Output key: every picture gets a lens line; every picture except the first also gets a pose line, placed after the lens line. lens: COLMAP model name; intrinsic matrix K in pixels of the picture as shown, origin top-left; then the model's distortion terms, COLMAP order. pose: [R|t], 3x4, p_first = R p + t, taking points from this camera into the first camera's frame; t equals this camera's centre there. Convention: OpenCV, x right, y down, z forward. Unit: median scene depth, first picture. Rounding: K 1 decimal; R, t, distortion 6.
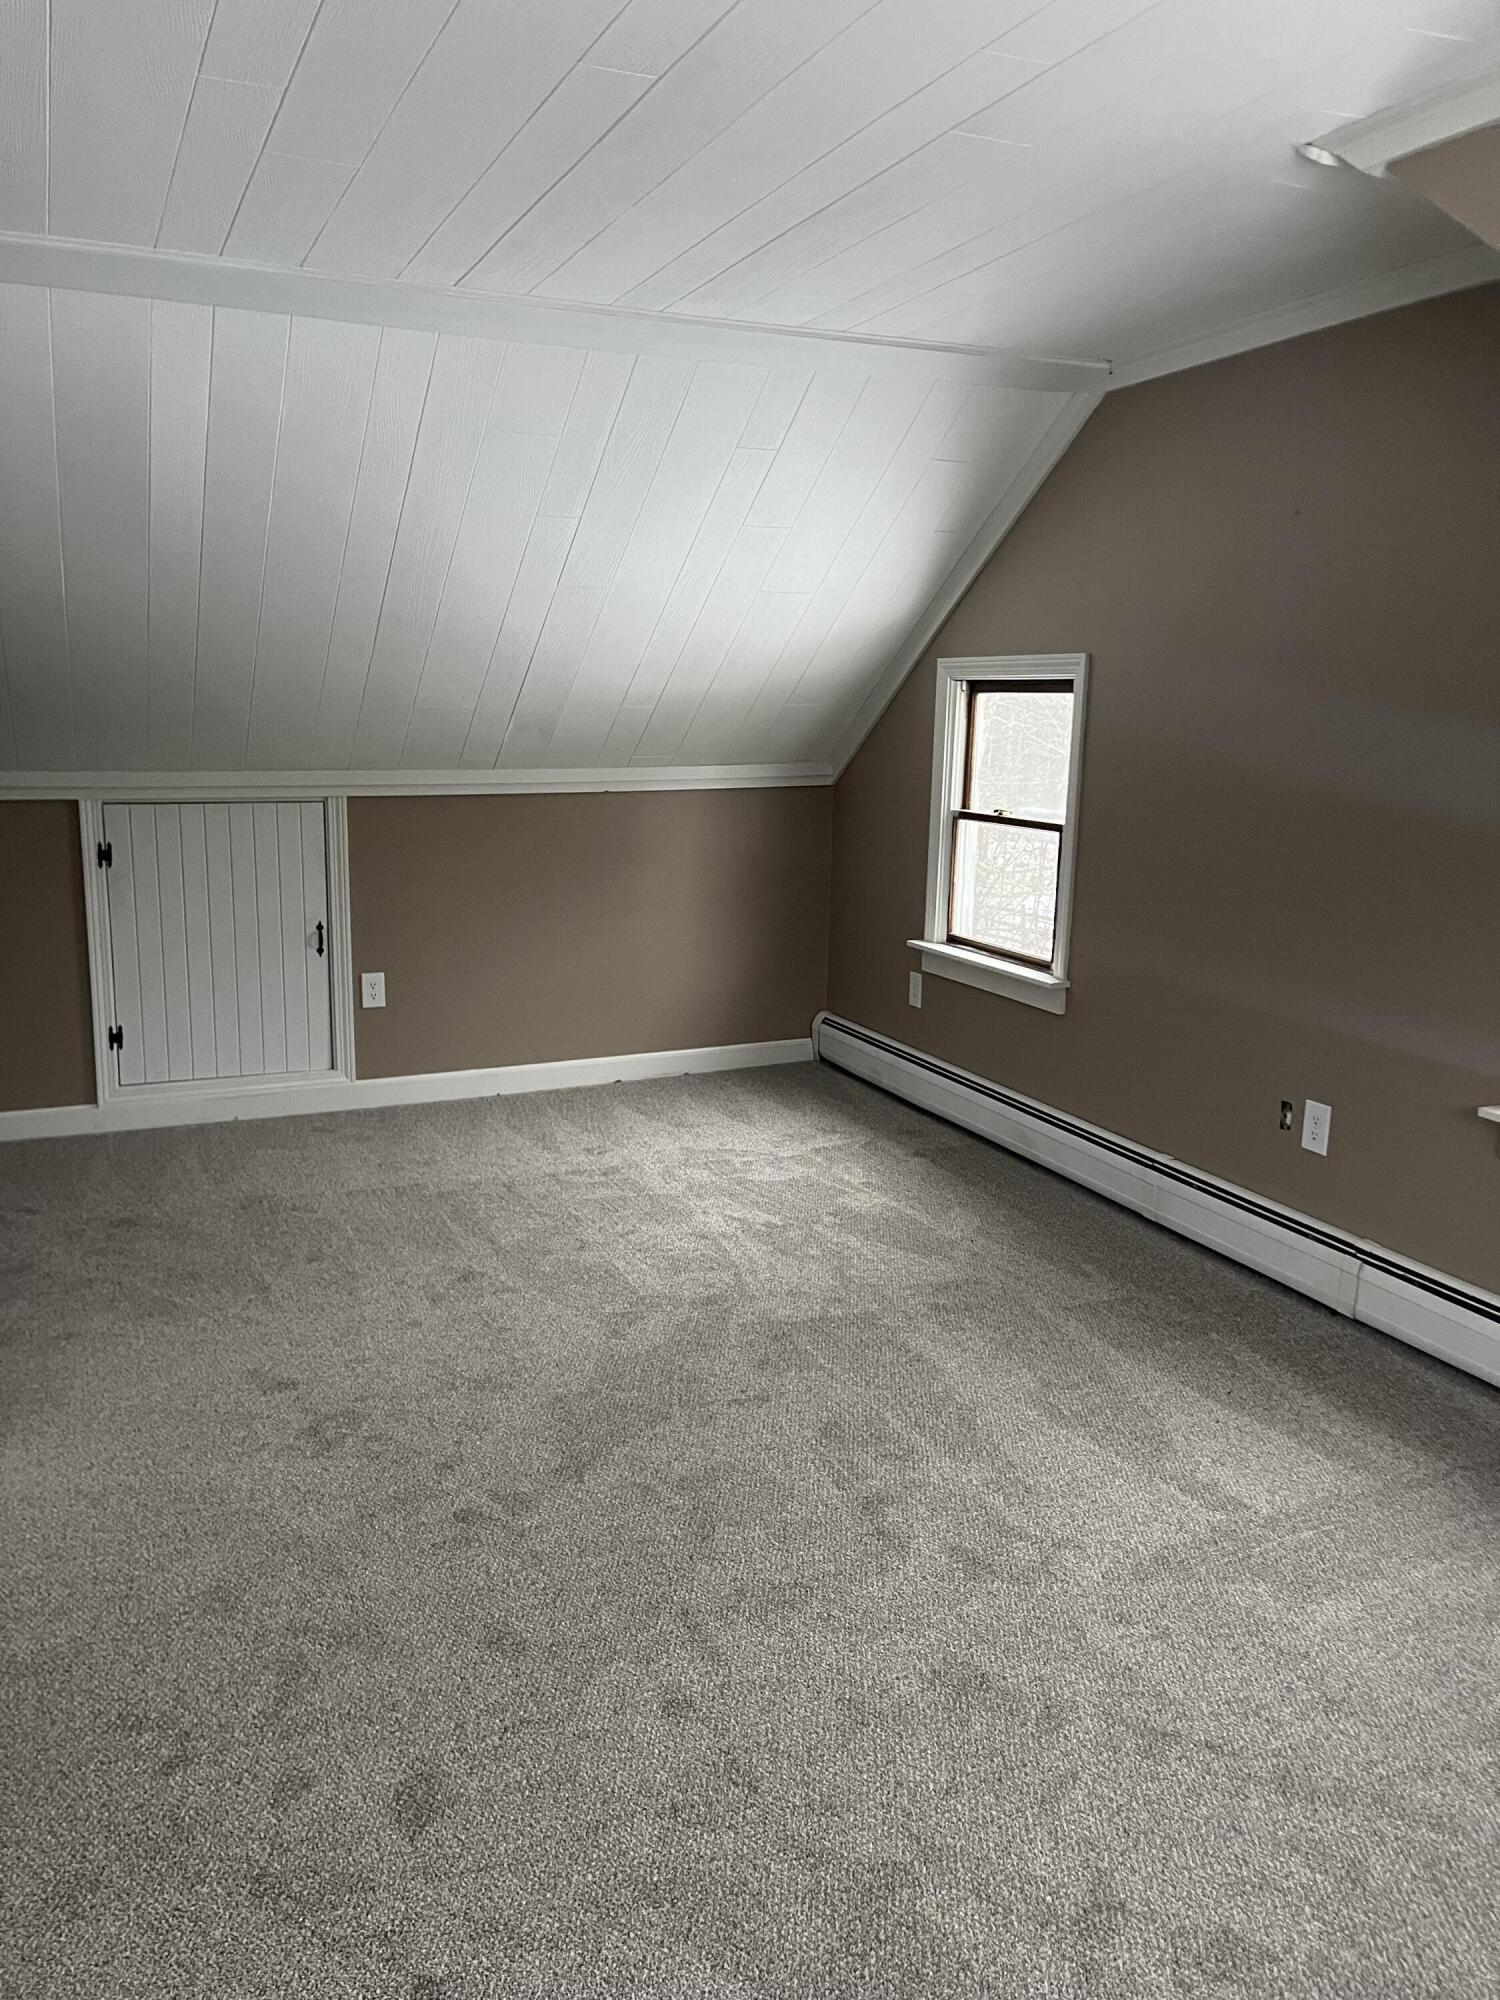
lens RADIAL K [[1533.3, 0, 750.0], [0, 1533.3, 1000.0], [0, 0, 1]] dist [0.009923, 0.003283]
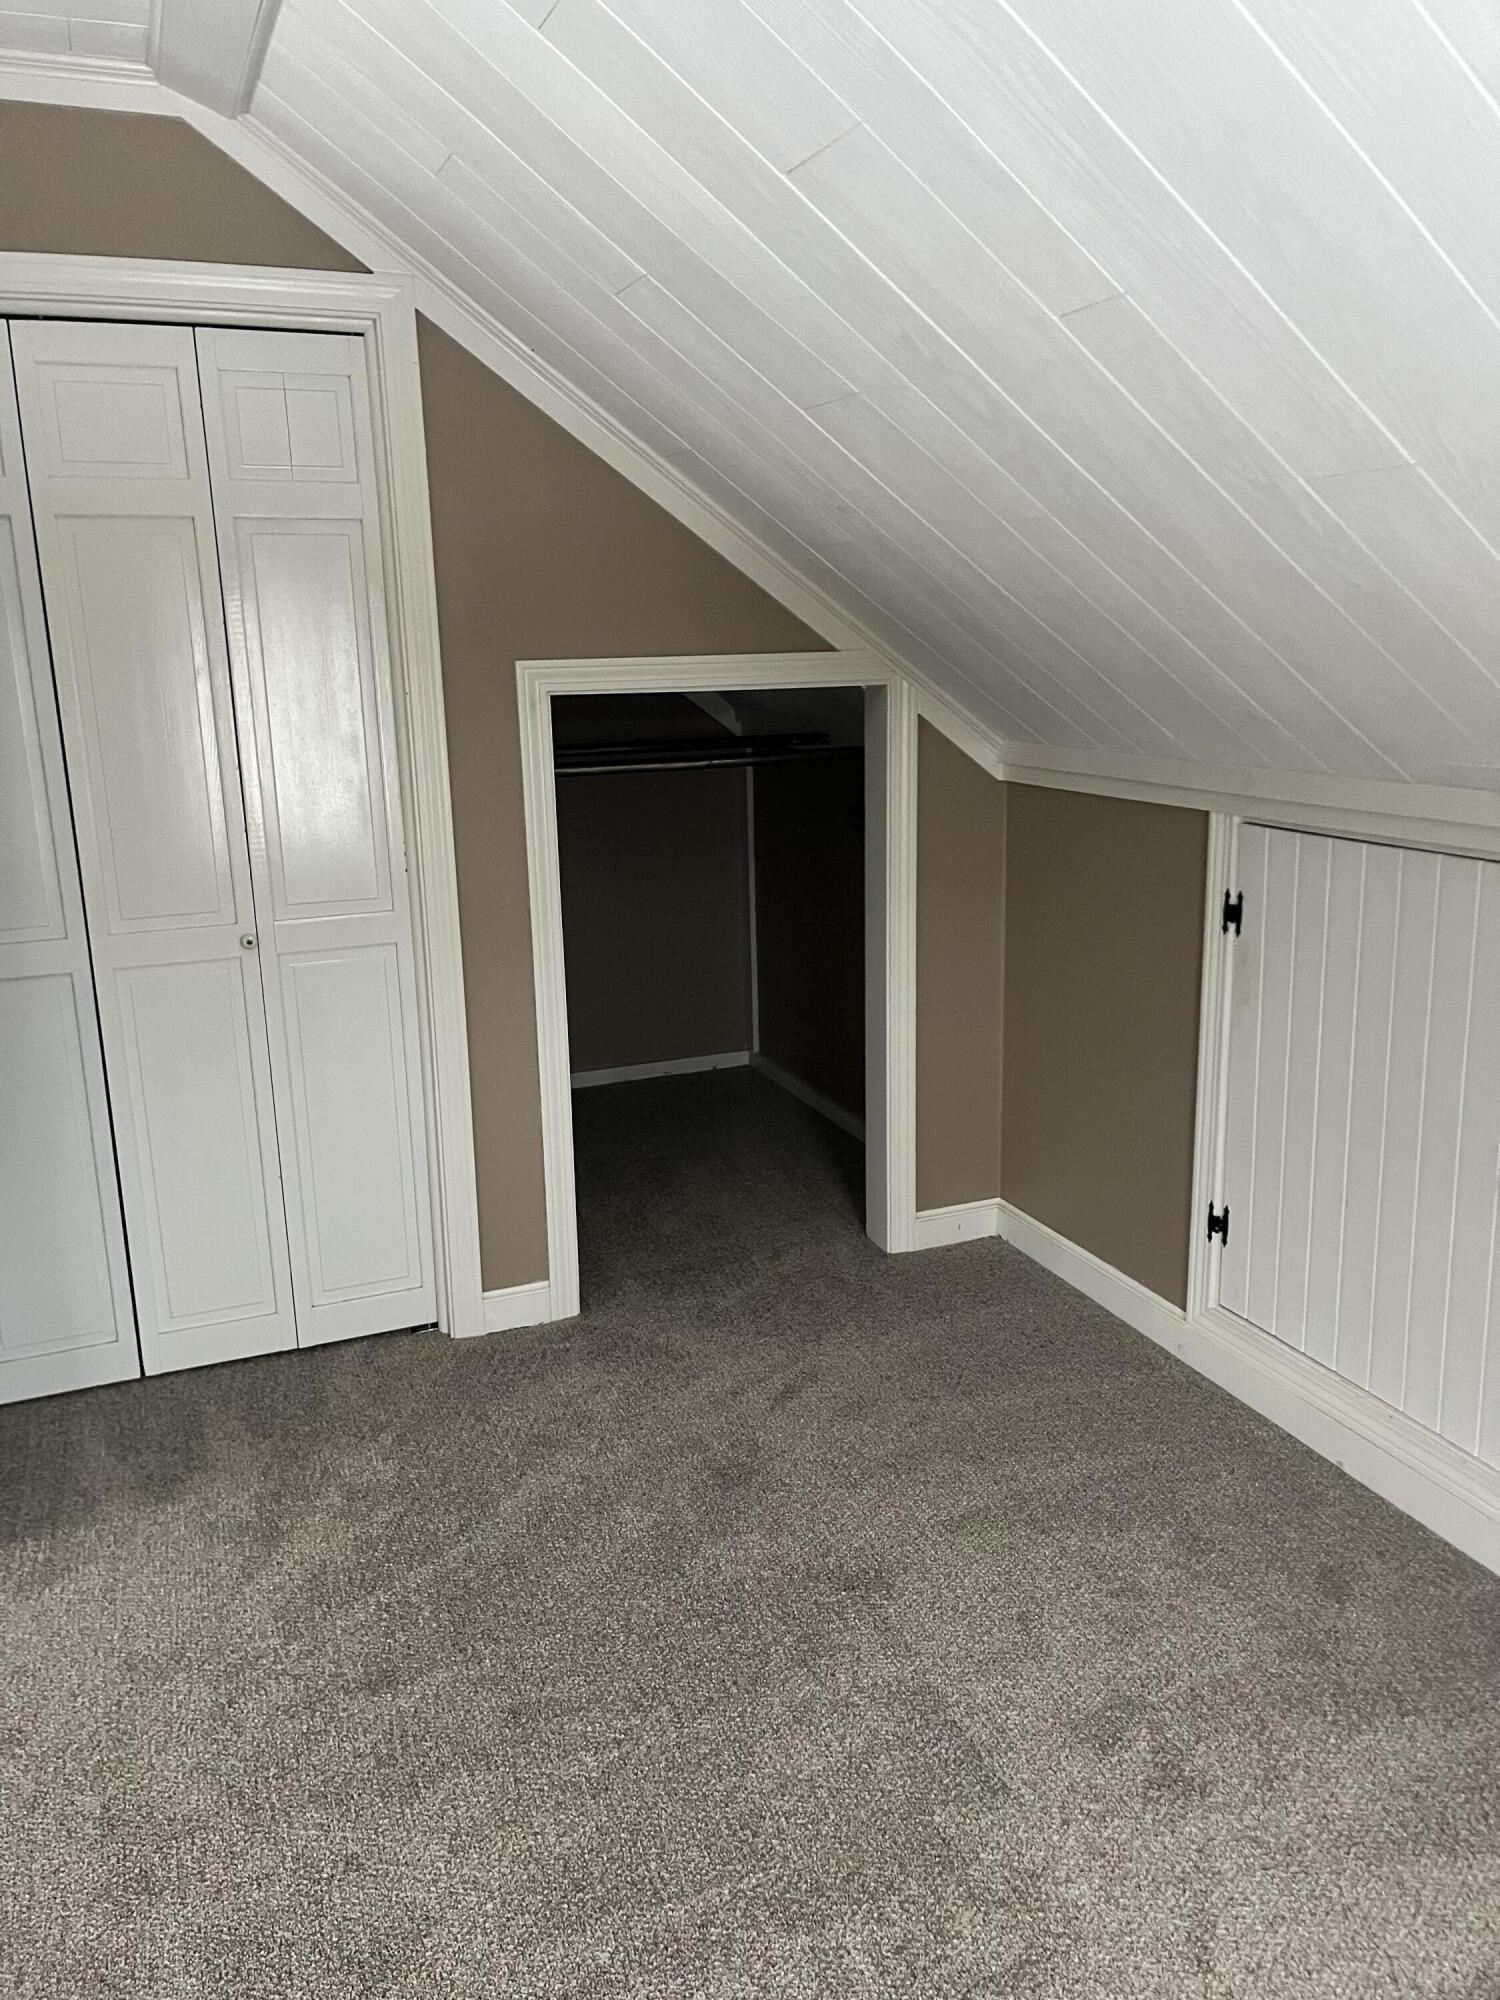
lens RADIAL K [[1533.3, 0, 750.0], [0, 1533.3, 1000.0], [0, 0, 1]] dist [0.009923, 0.003283]
pose [[-0.035082, 0.222549, -0.974290, 0.138441], [-0.174325, 0.958582, 0.225238, -0.159187], [0.984063, 0.177744, 0.005167, 0.829880]]
